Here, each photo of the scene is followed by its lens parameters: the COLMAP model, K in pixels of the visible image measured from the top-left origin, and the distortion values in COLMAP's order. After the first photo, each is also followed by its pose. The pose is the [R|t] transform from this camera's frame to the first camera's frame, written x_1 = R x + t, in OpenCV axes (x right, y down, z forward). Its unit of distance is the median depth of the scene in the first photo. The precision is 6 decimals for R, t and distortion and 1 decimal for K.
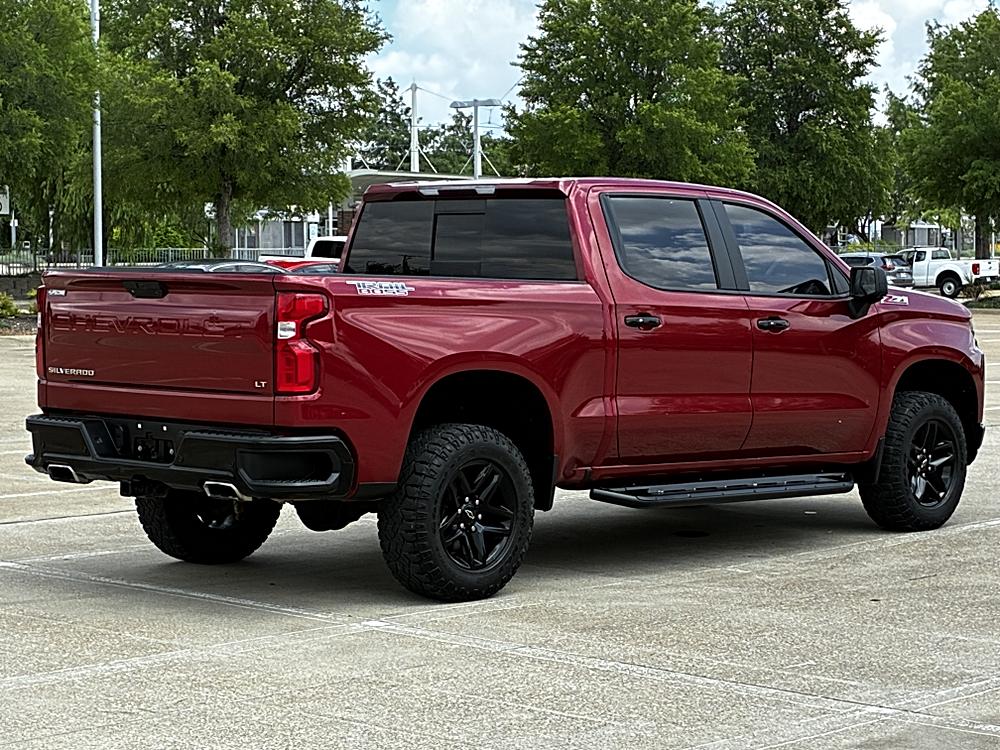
lens RADIAL K [[714.9, 0, 503.3], [0, 714.9, 367.7], [0, 0, 1]] dist [0.019986, -0.009365]
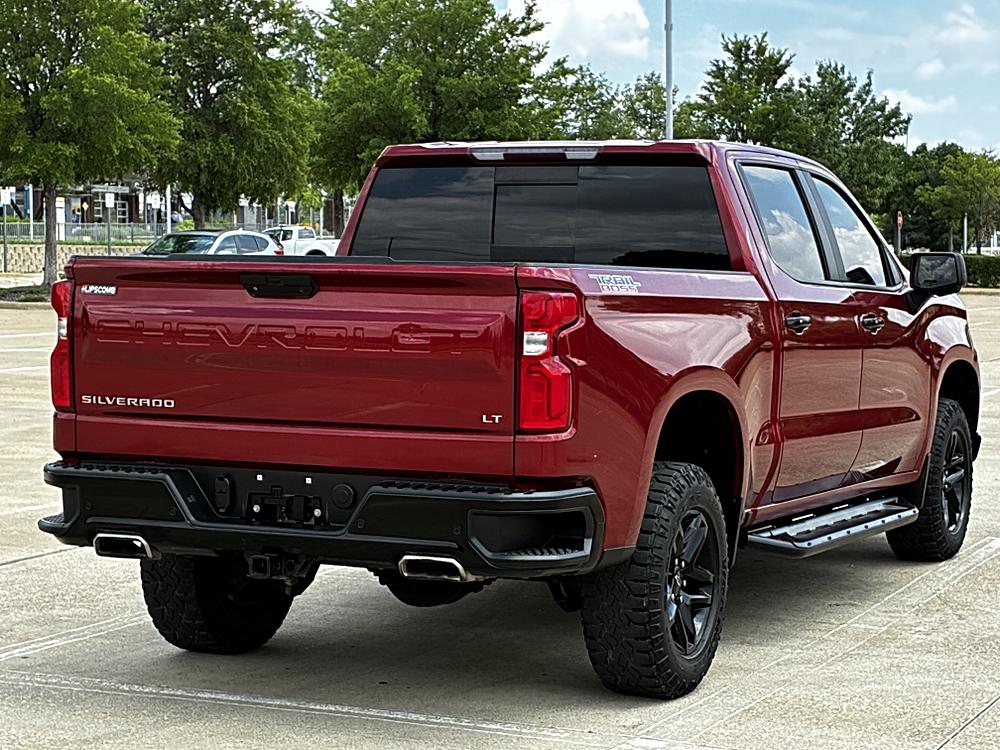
lens RADIAL K [[871.8, 0, 500.0], [0, 871.8, 373.7], [0, 0, 1]] dist [0.025724, -0.019094]
pose [[0.993832, -0.013327, 0.110088, -0.213524], [0.013336, 0.999911, 0.000655, -0.011278], [-0.110087, 0.000817, 0.993922, 0.065495]]
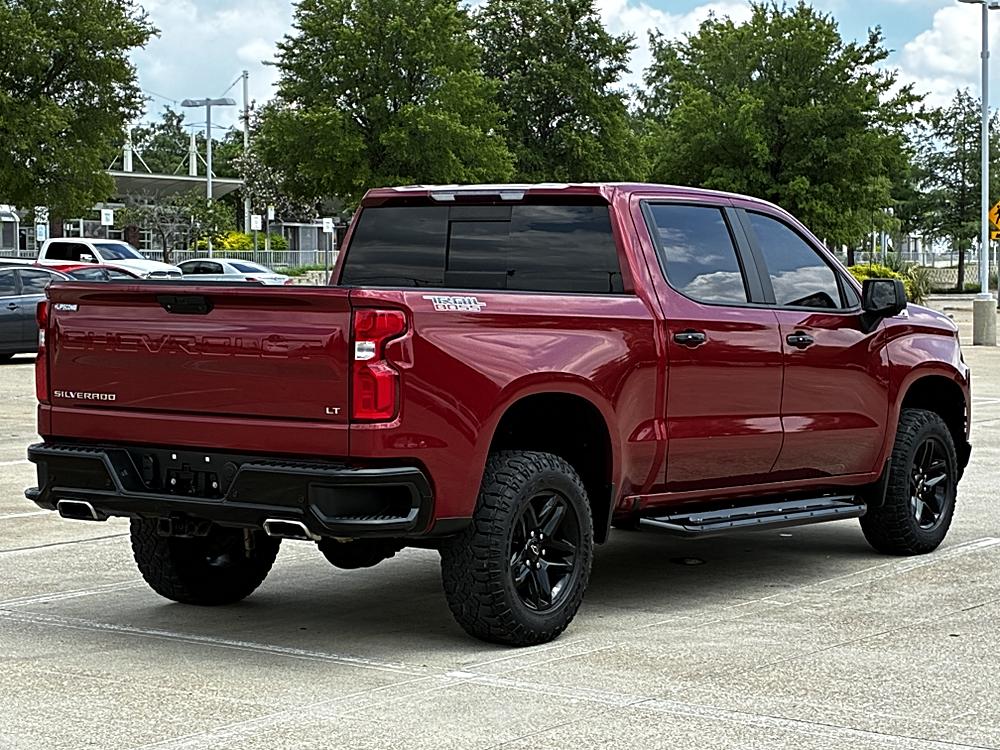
lens RADIAL K [[759.3, 0, 497.7], [0, 759.3, 383.9], [0, 0, 1]] dist [0.042915, -0.050005]
pose [[0.999045, -0.003759, 0.043526, -0.085208], [0.003817, 0.999992, -0.001257, -0.003926], [-0.043521, 0.001422, 0.999052, 0.018092]]
